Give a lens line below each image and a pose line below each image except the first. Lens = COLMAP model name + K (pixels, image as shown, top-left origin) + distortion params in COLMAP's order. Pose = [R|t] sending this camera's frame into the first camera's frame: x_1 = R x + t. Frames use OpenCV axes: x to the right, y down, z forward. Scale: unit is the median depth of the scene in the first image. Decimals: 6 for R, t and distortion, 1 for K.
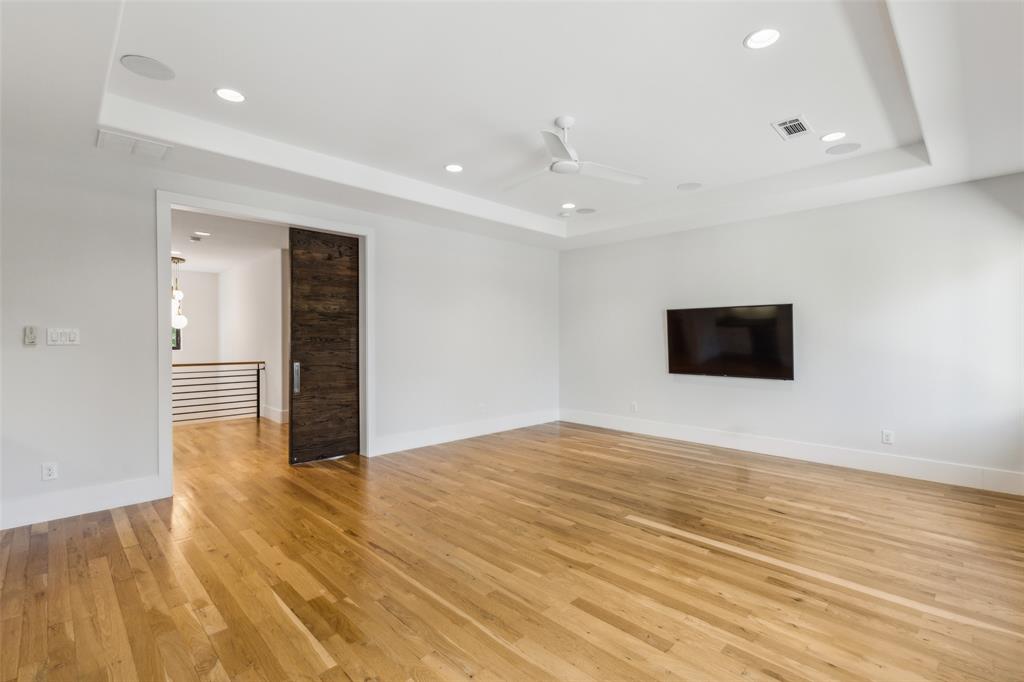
lens RADIAL K [[469.4, 0, 510.2], [0, 469.4, 340.3], [0, 0, 1]] dist [0.011323, -0.002277]
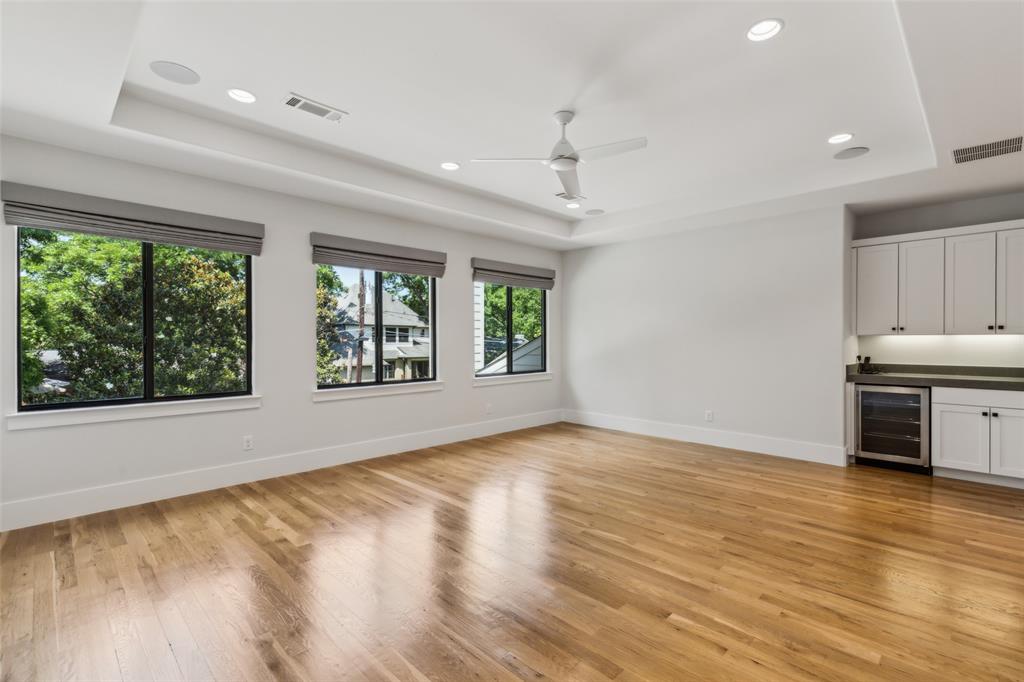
lens RADIAL K [[469.4, 0, 513.0], [0, 469.4, 343.5], [0, 0, 1]] dist [0.011323, -0.002277]
pose [[-0.999959, -0.000804, -0.009024, 0.222176], [-0.000882, 0.999963, 0.008563, -0.002183], [0.009017, 0.008571, -0.999923, 1.900944]]
